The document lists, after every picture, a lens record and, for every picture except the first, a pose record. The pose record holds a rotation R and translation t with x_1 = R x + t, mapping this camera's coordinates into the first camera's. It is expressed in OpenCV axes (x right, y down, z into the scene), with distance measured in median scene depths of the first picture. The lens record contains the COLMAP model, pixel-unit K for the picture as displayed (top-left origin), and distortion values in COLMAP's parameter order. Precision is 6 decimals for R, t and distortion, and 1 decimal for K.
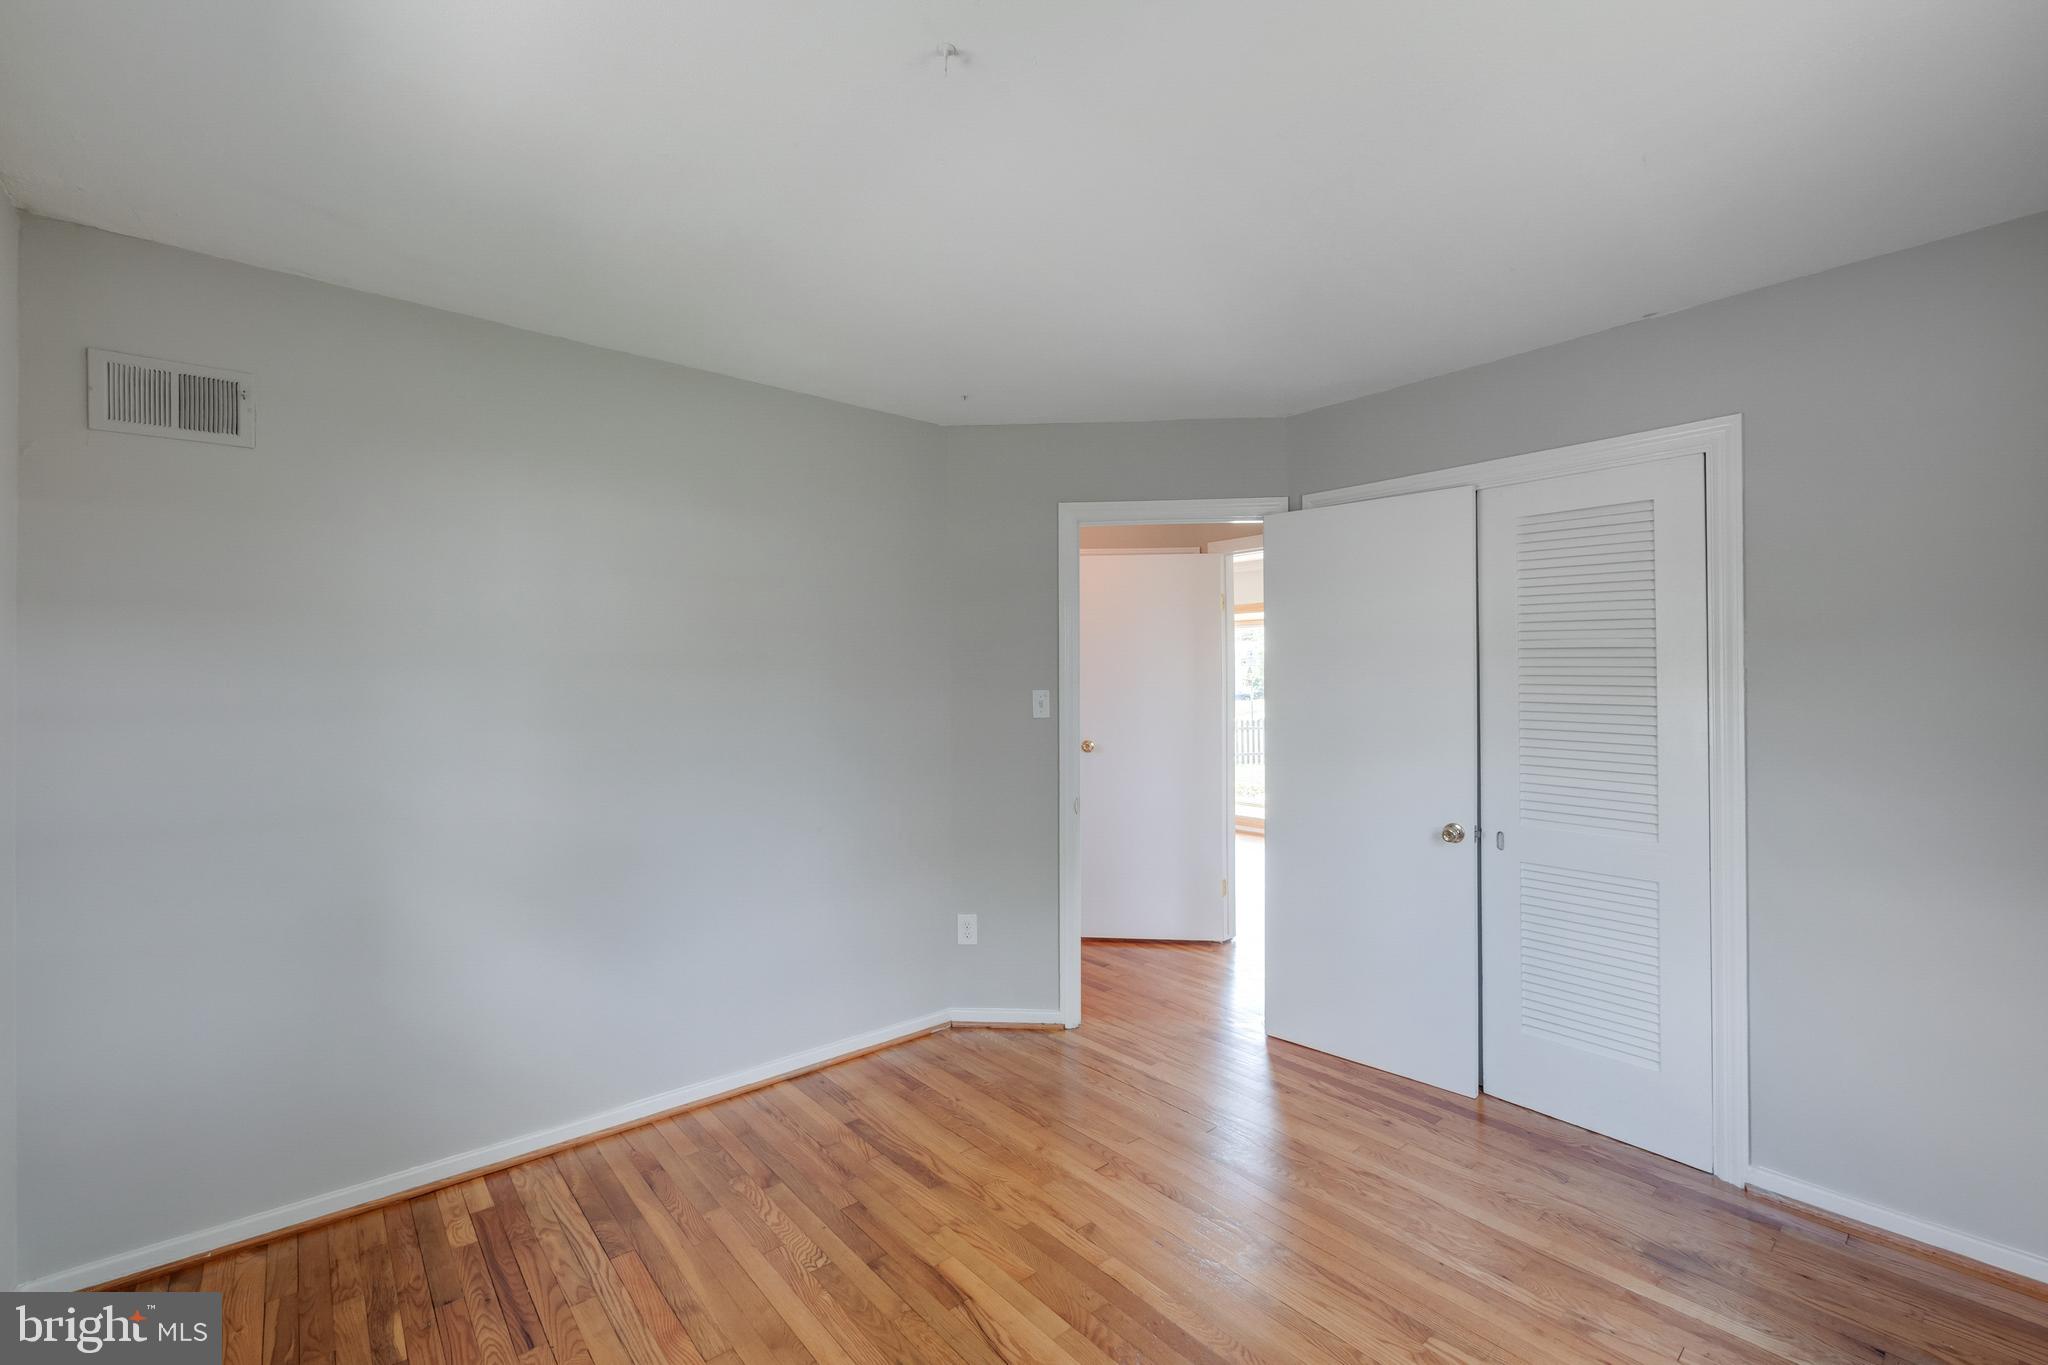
lens RADIAL K [[862.4, 0, 1023.1], [0, 862.4, 671.8], [0, 0, 1]] dist [-0.003392, -0.000414]
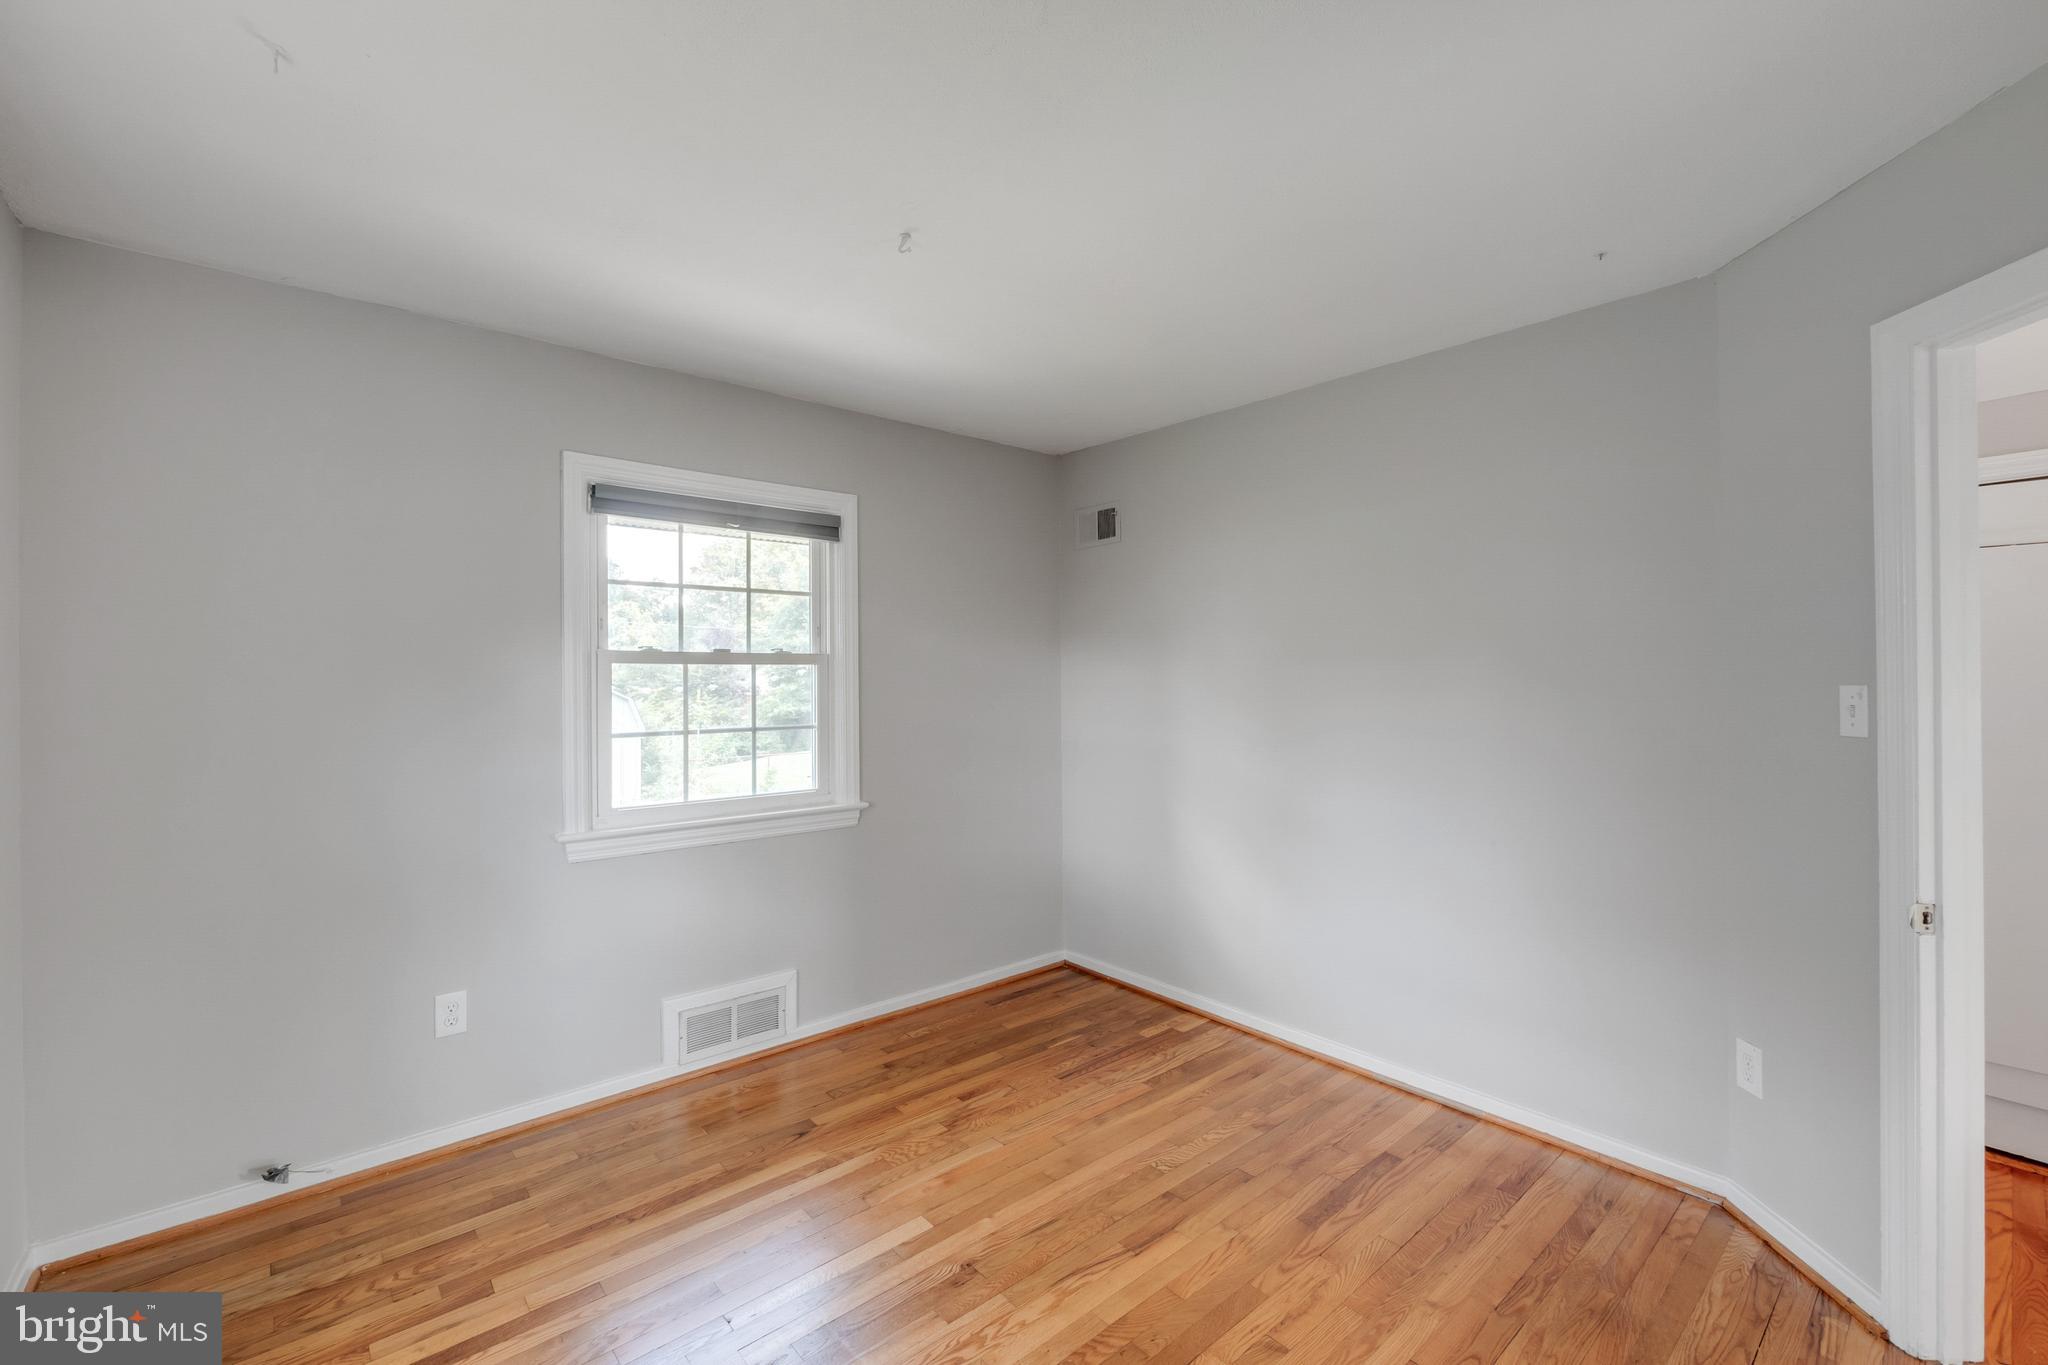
lens RADIAL K [[862.4, 0, 1023.1], [0, 862.4, 671.8], [0, 0, 1]] dist [-0.003392, -0.000414]
pose [[0.007366, -0.000393, -0.999973, 0.806804], [0.016735, 0.999860, -0.000270, 0.006439], [0.999833, -0.016733, 0.007372, 0.698730]]
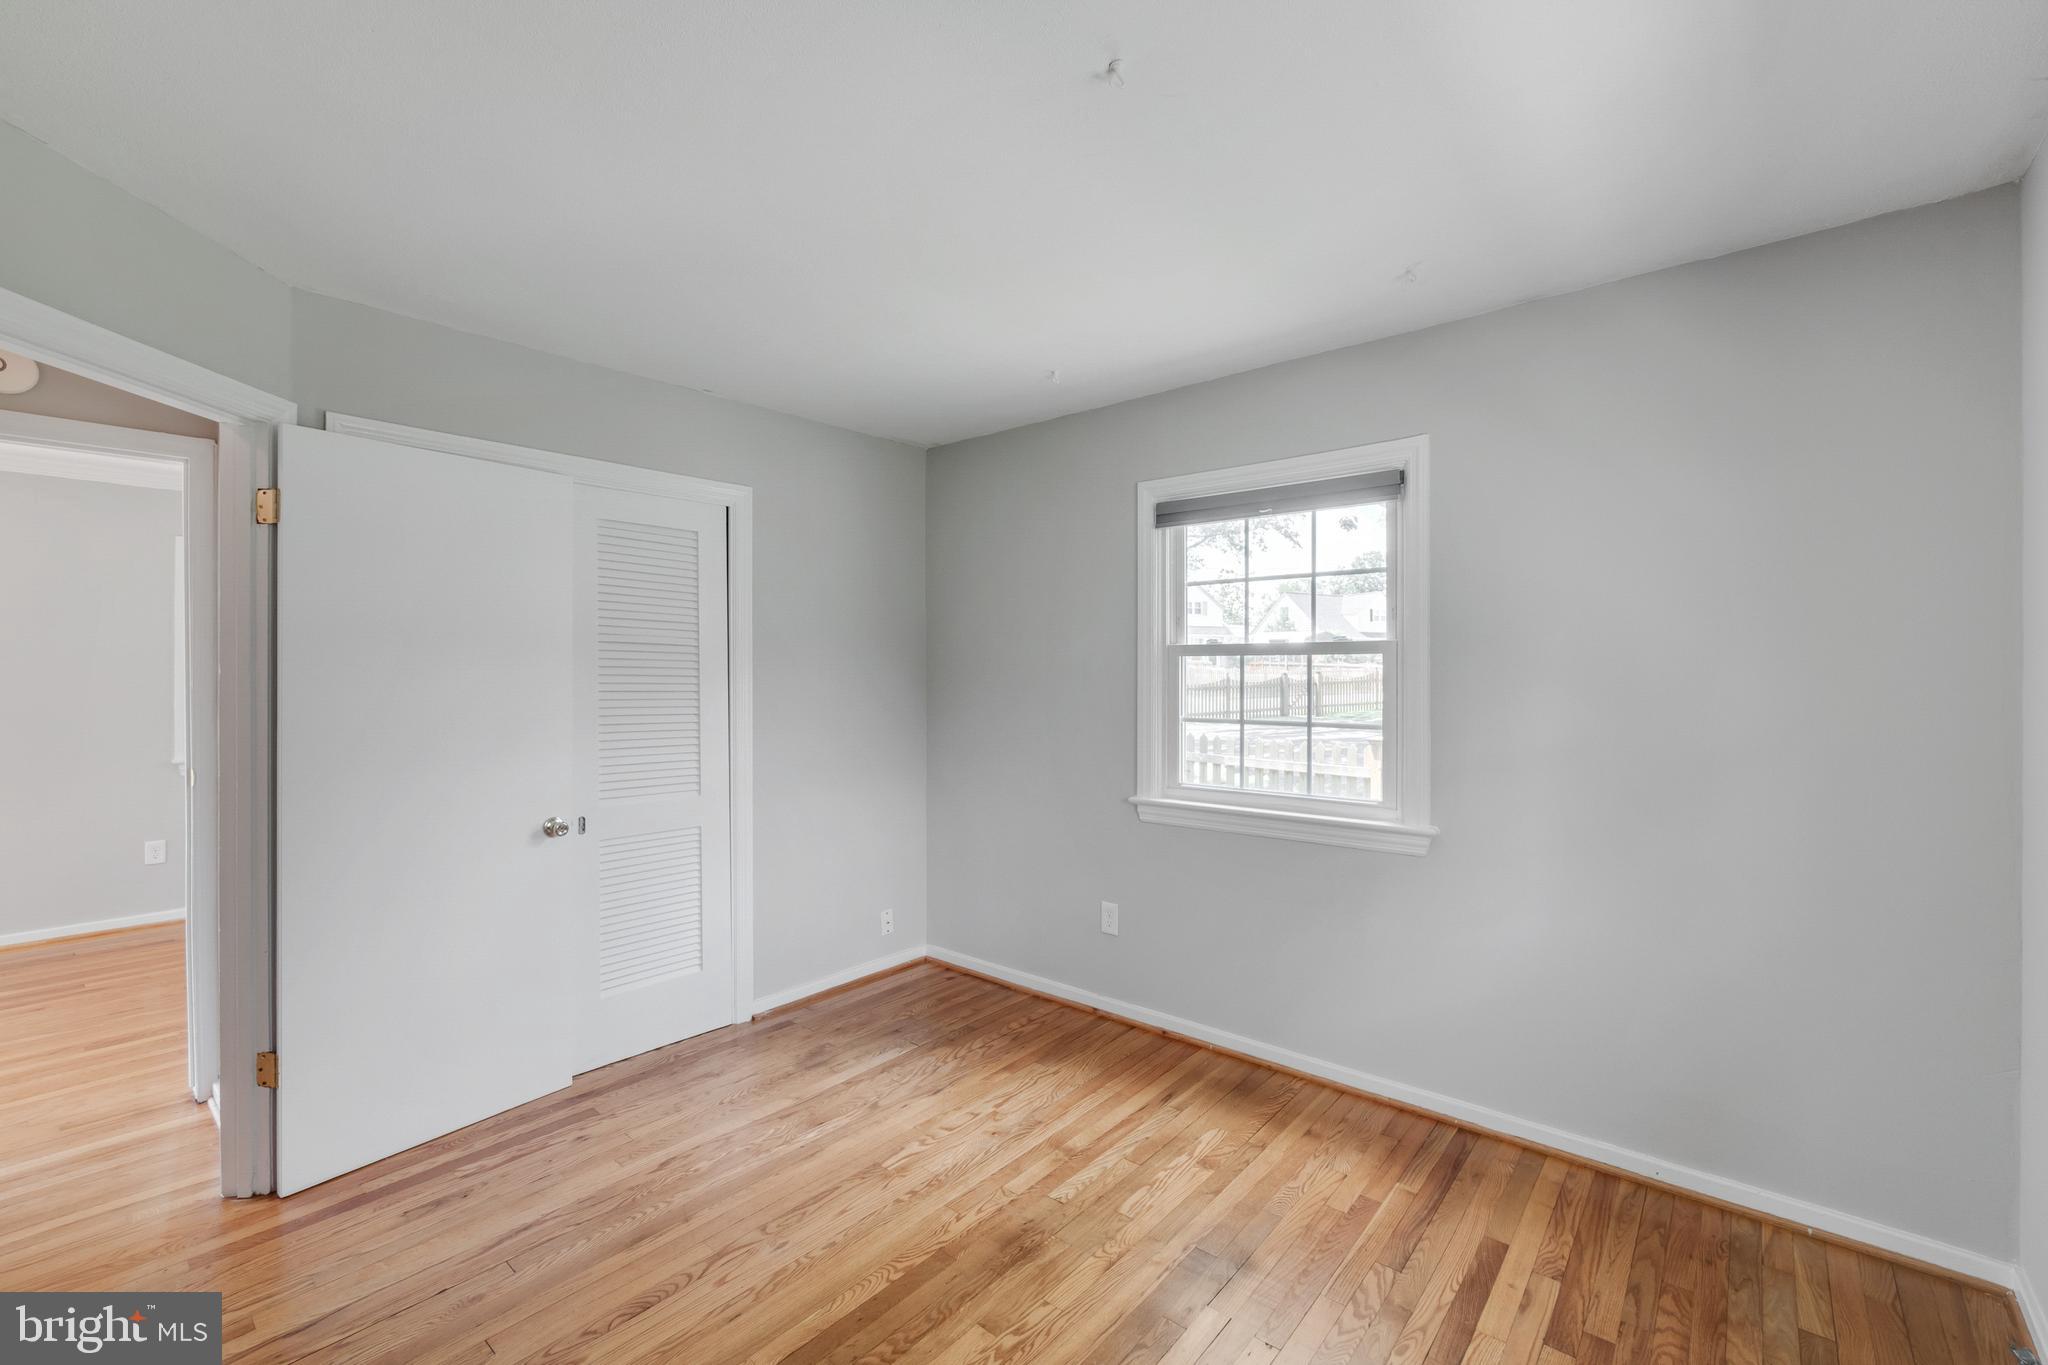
lens RADIAL K [[862.4, 0, 1023.1], [0, 862.4, 671.8], [0, 0, 1]] dist [-0.003392, -0.000414]
pose [[-0.156881, 0.003416, 0.987612, -0.660239], [-0.007404, 0.999962, -0.004635, 0.014337], [-0.987590, -0.008040, -0.156850, 0.757020]]
